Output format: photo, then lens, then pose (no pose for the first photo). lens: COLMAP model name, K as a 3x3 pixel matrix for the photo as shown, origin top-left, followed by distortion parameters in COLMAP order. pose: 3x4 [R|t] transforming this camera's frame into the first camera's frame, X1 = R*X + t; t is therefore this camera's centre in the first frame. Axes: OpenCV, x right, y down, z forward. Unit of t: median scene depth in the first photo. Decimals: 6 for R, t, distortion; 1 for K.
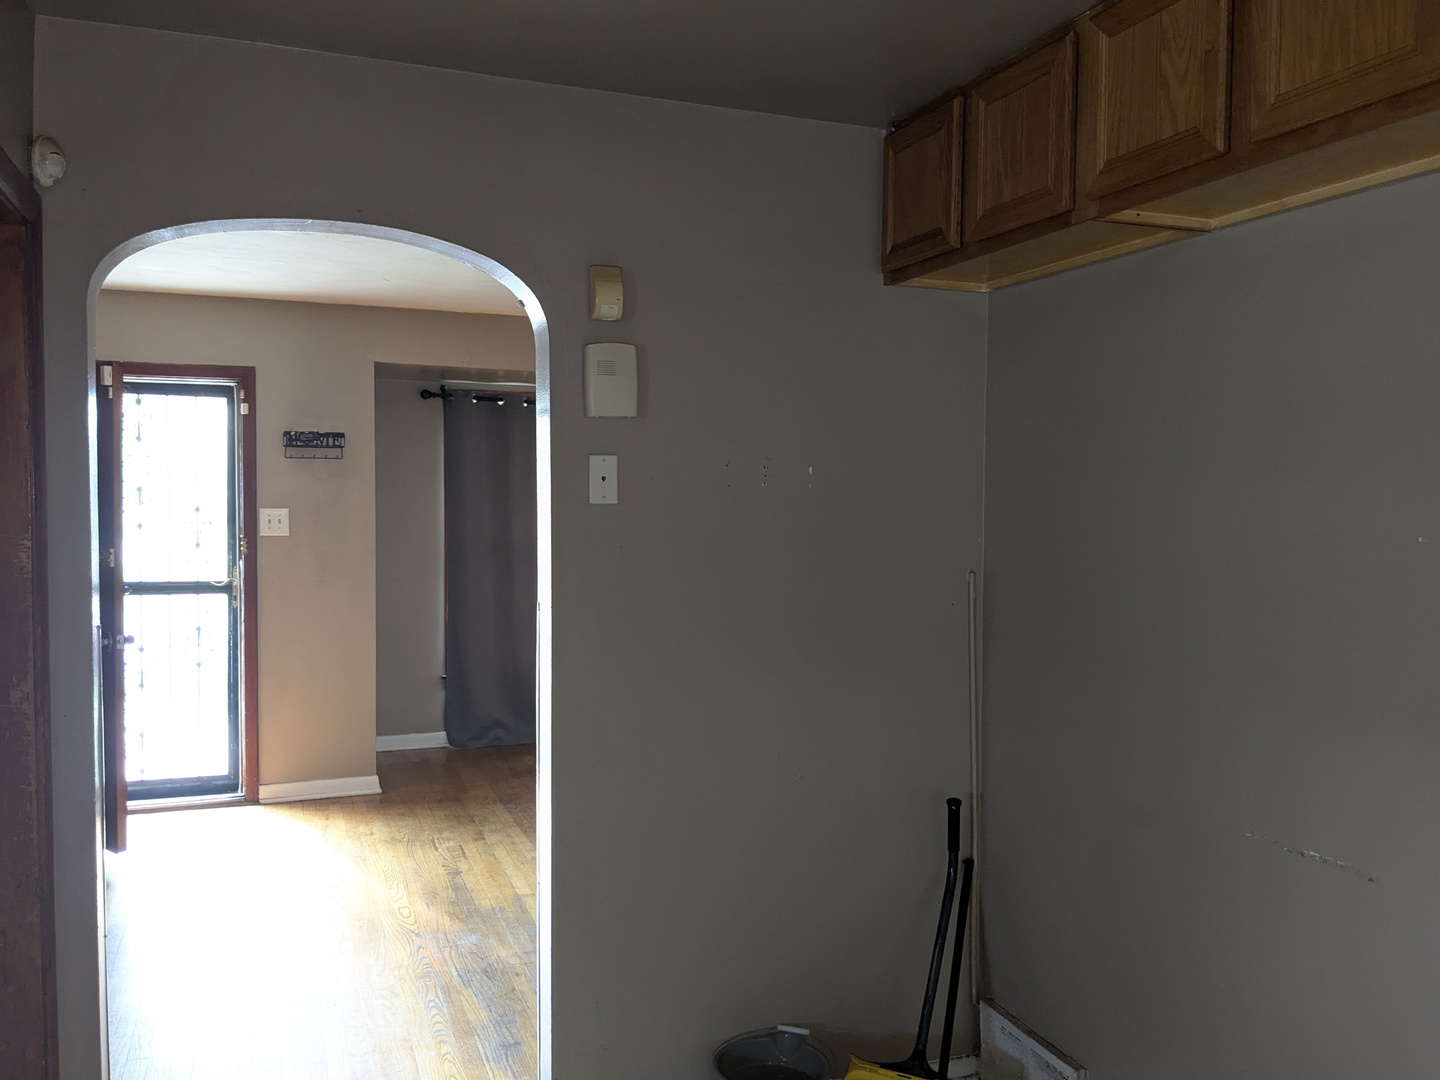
lens RADIAL K [[1128.3, 0, 718.1], [0, 1128.3, 520.0], [0, 0, 1]] dist [0.030297, -0.096899]
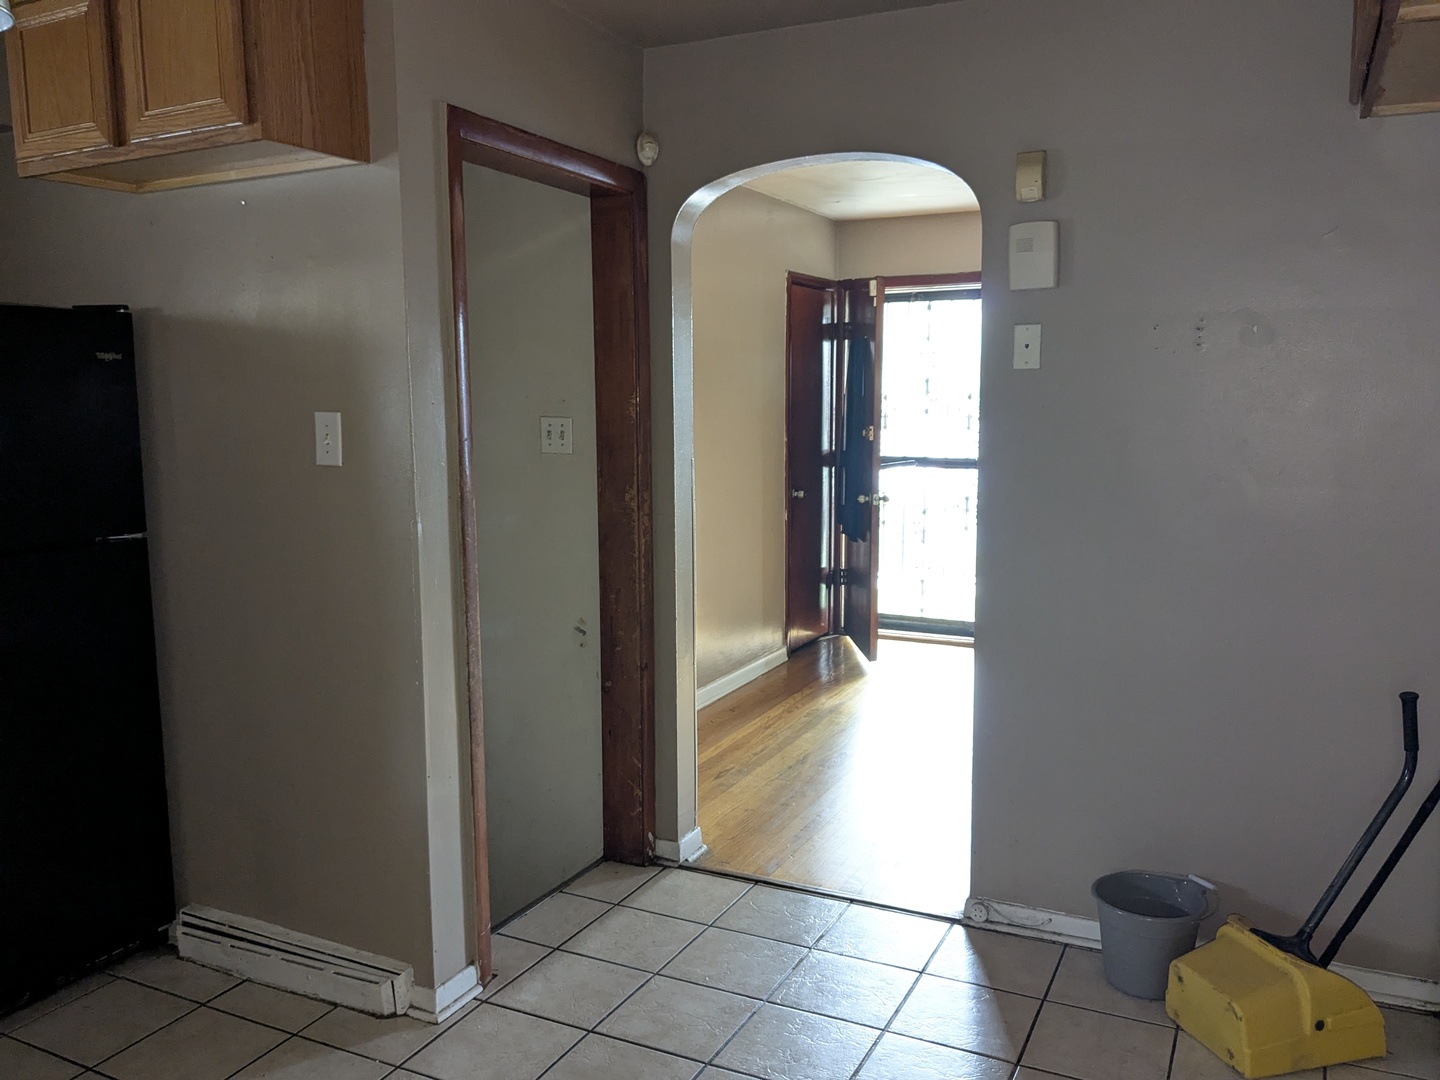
lens RADIAL K [[1145.6, 0, 724.0], [0, 1145.6, 532.0], [0, 0, 1]] dist [0.094447, -0.108840]
pose [[0.676631, 0.073187, -0.732676, 0.551984], [-0.005861, 0.995552, 0.094033, 0.041539], [0.736299, -0.059332, 0.674050, -0.009898]]
